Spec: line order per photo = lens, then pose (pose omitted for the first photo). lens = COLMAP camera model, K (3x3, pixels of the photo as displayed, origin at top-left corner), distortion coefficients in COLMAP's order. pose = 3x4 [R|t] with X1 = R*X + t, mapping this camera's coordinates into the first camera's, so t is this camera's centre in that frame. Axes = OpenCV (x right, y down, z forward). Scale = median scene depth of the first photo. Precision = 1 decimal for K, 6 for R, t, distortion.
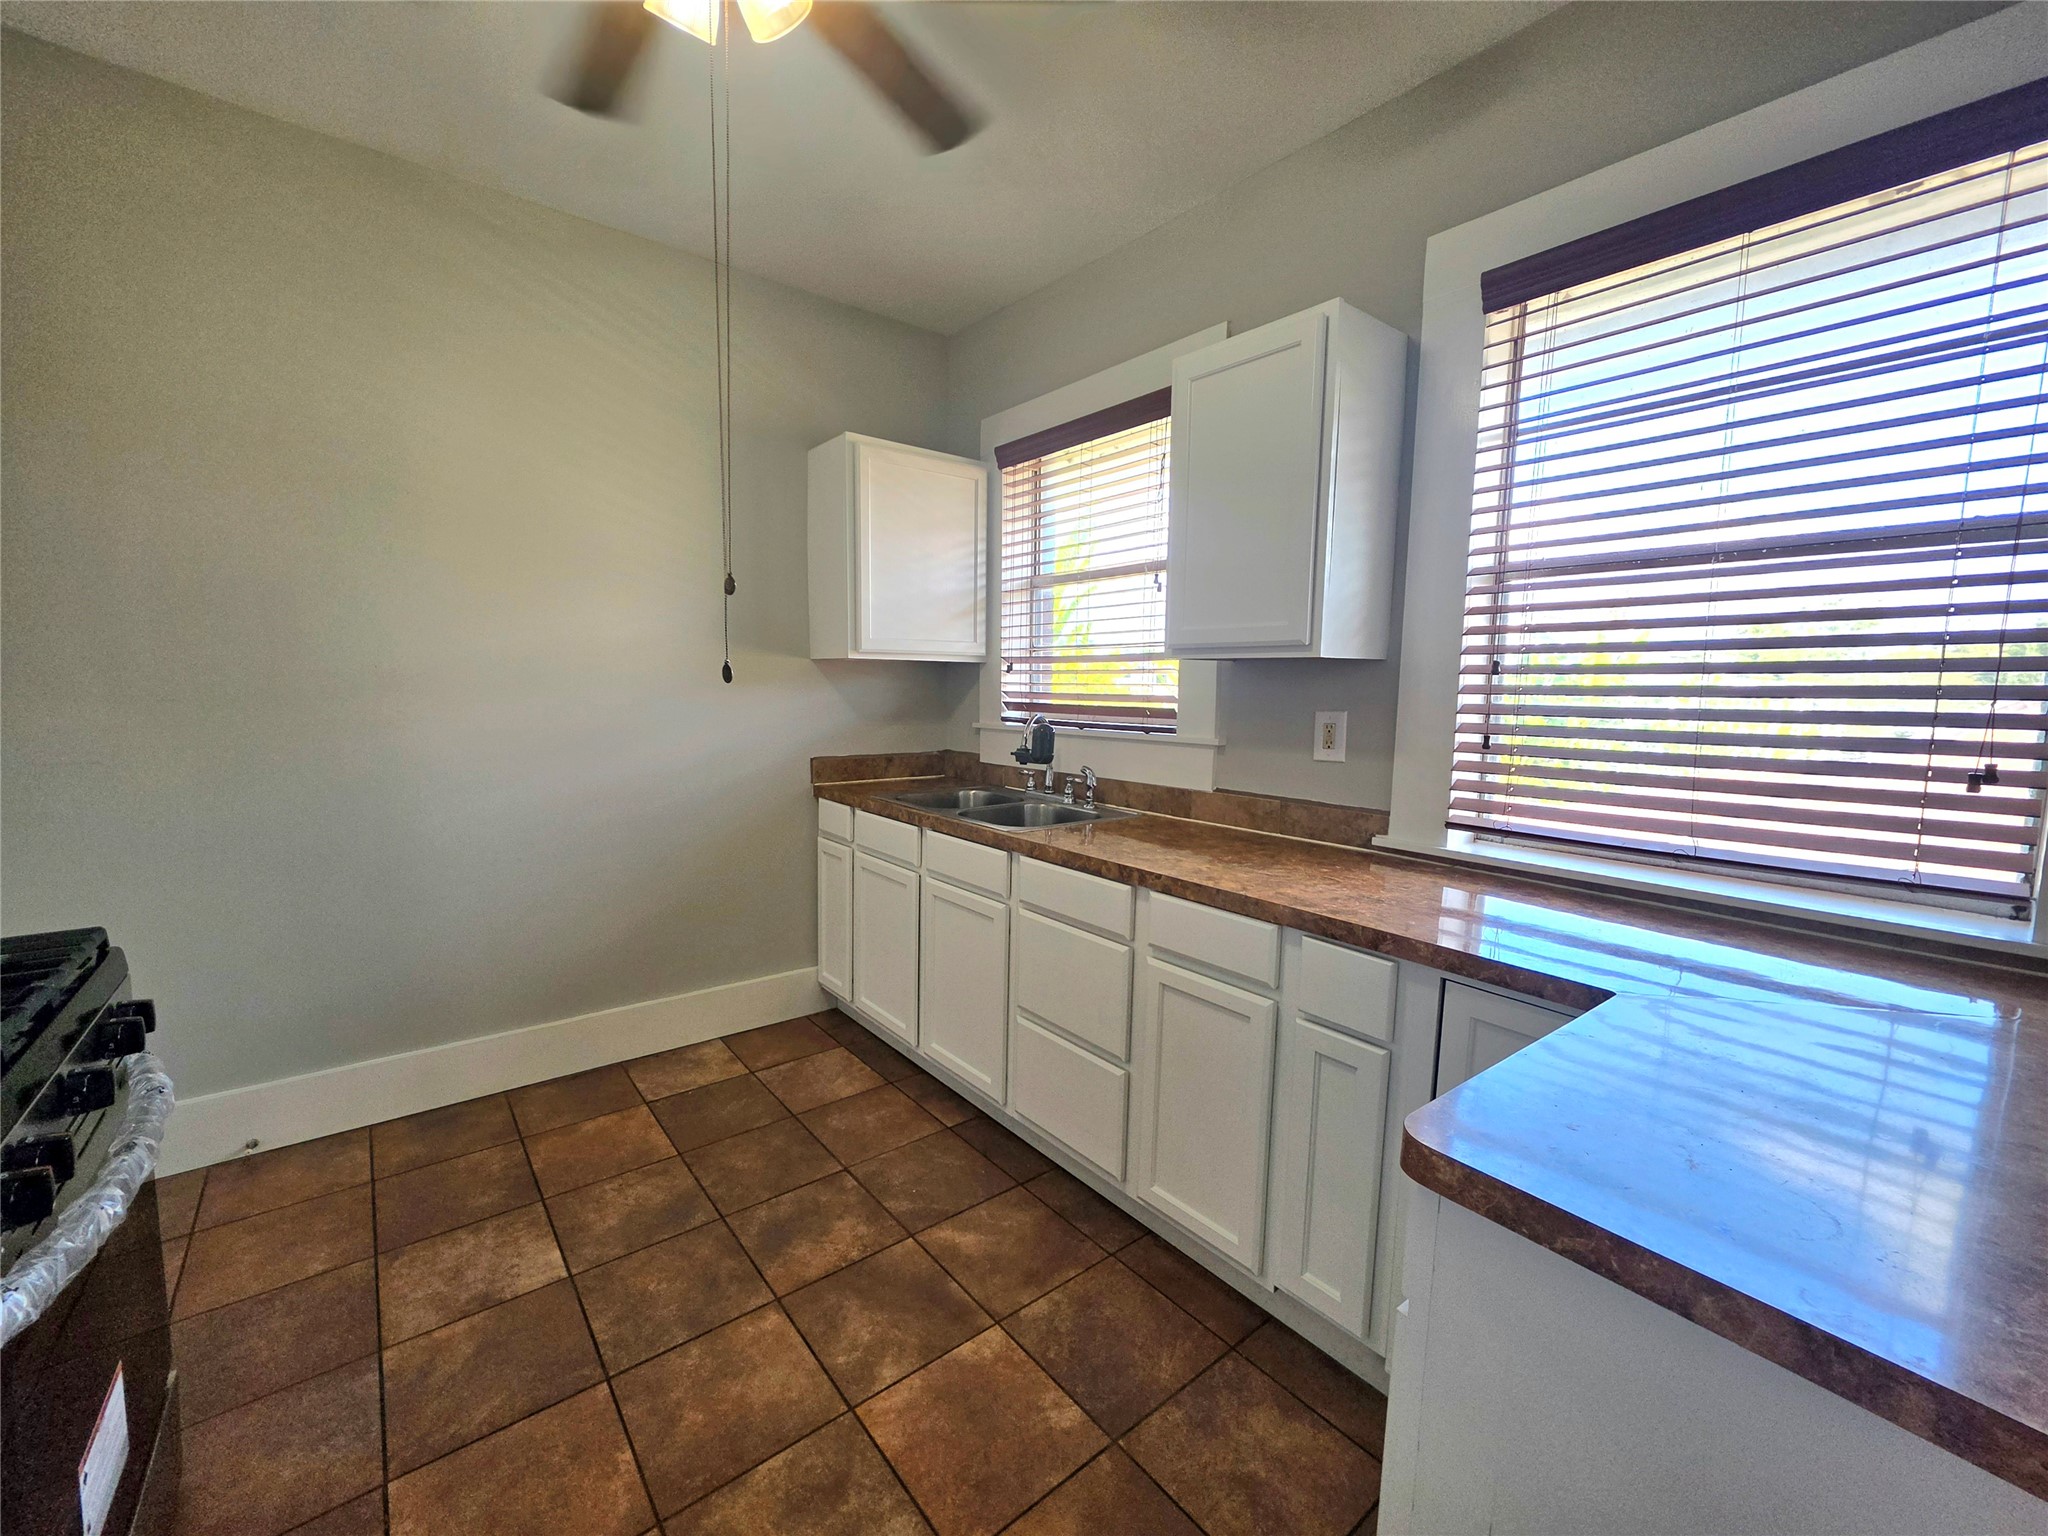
lens RADIAL K [[824.1, 0, 1004.3], [0, 824.1, 768.5], [0, 0, 1]] dist [-0.001188, 0.000121]
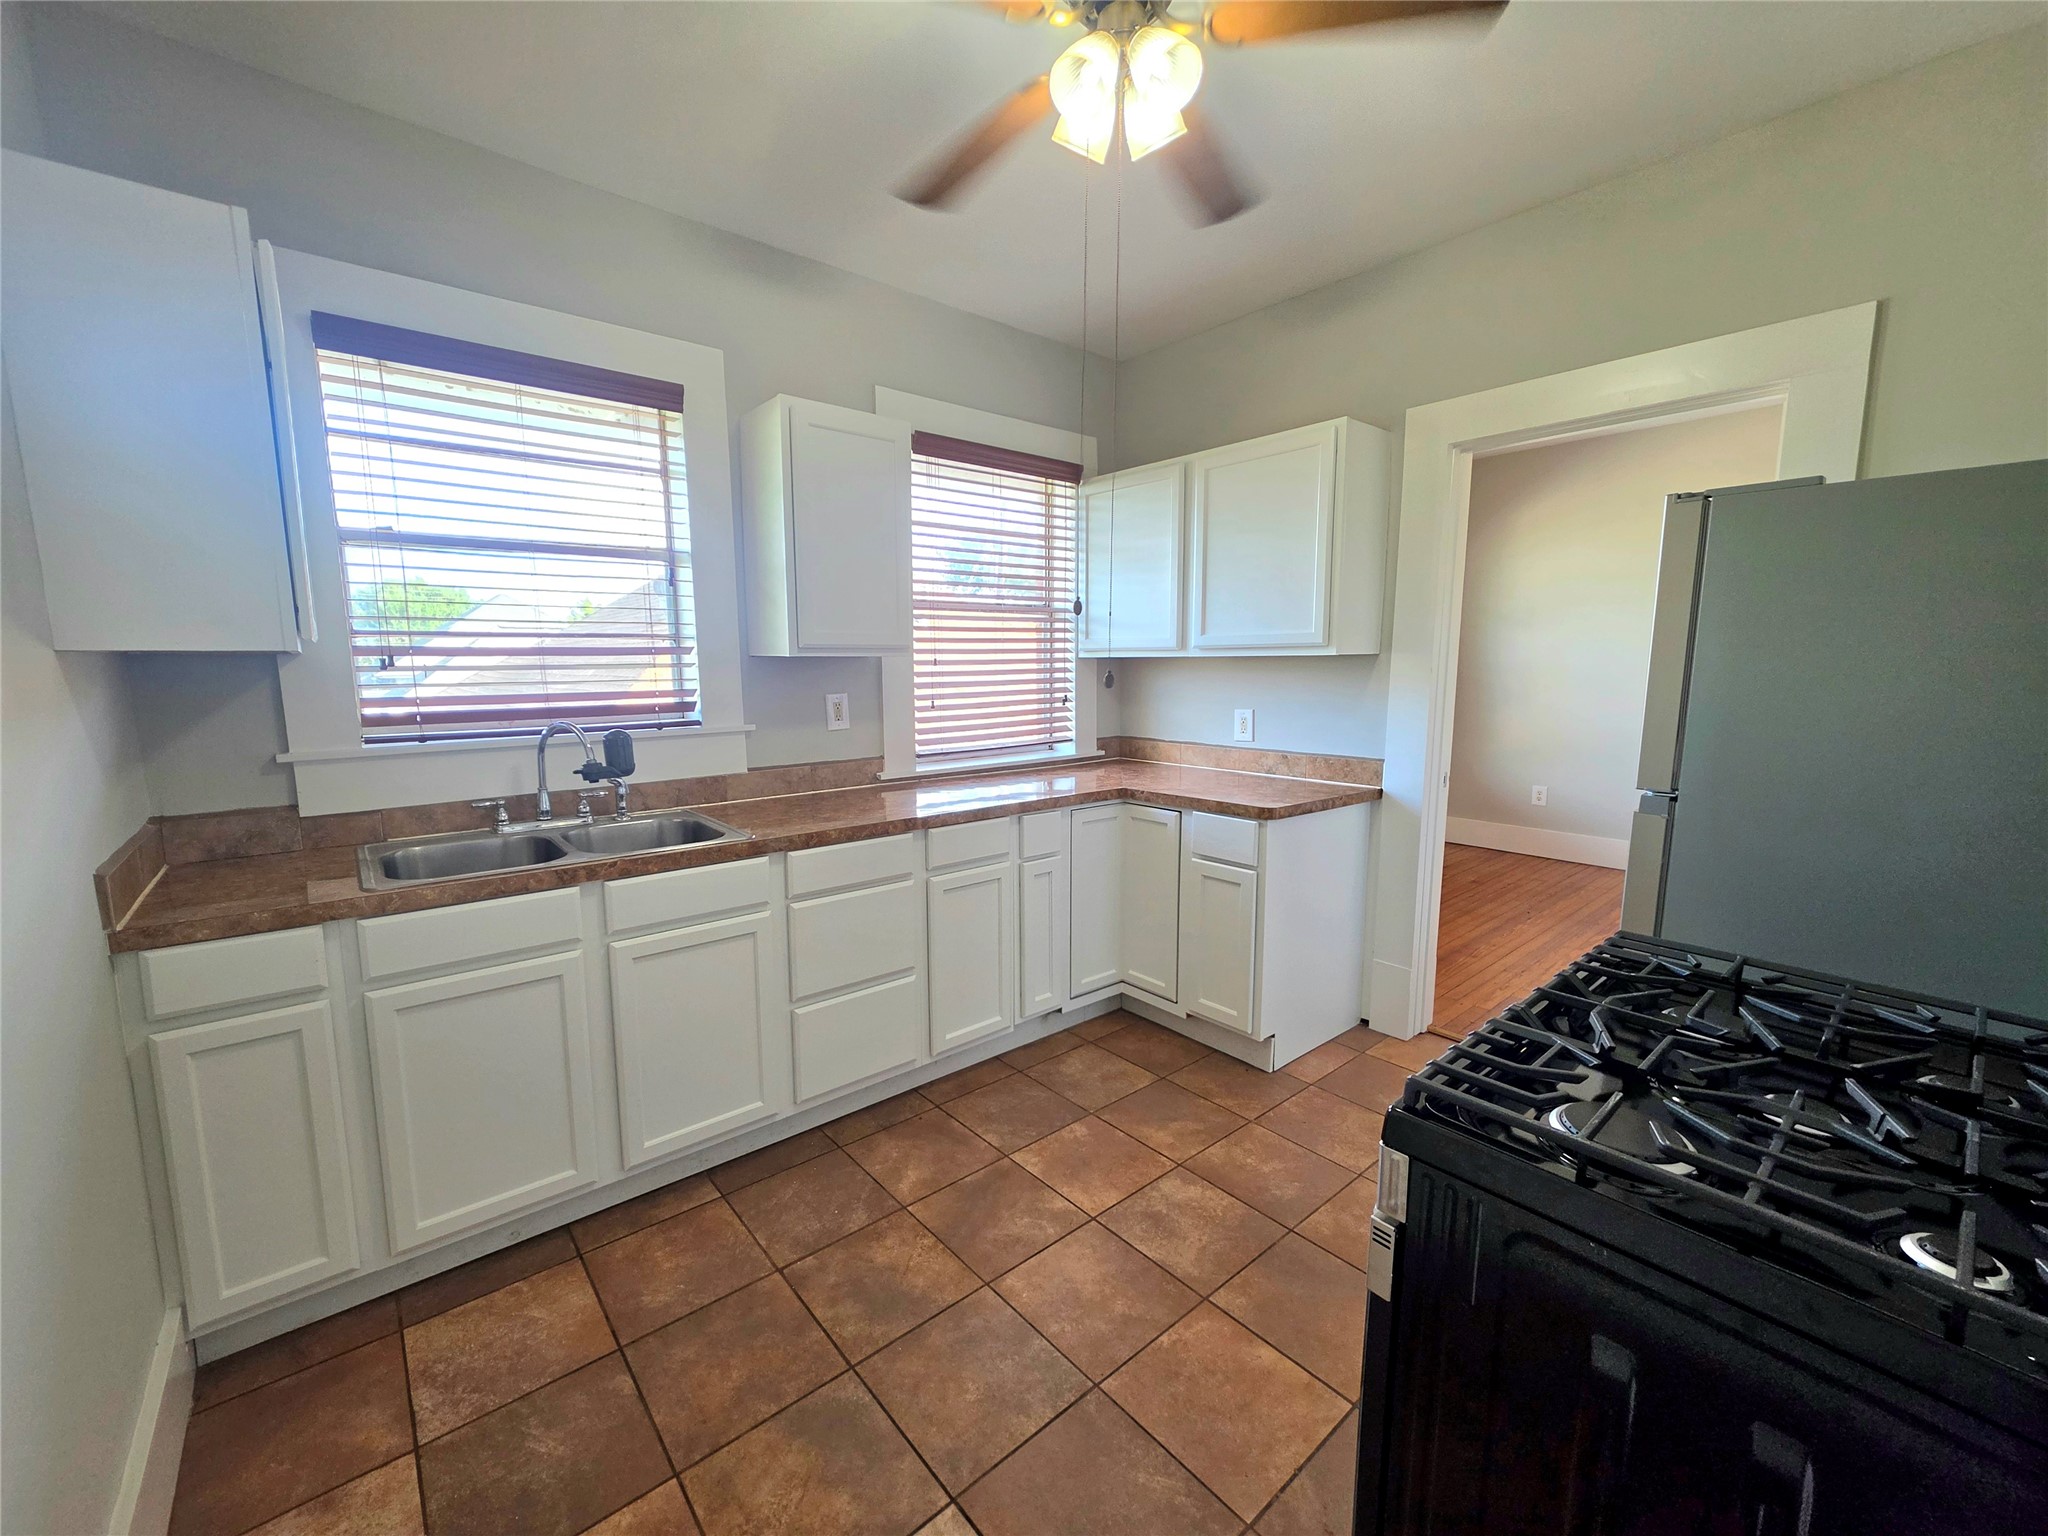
lens RADIAL K [[824.1, 0, 1004.9], [0, 824.1, 768.3], [0, 0, 1]] dist [-0.001188, 0.000121]
pose [[-0.029934, -0.144100, 0.989110, -0.979707], [0.109925, 0.983077, 0.146548, -0.116033], [-0.993489, 0.113115, -0.013587, 0.745445]]
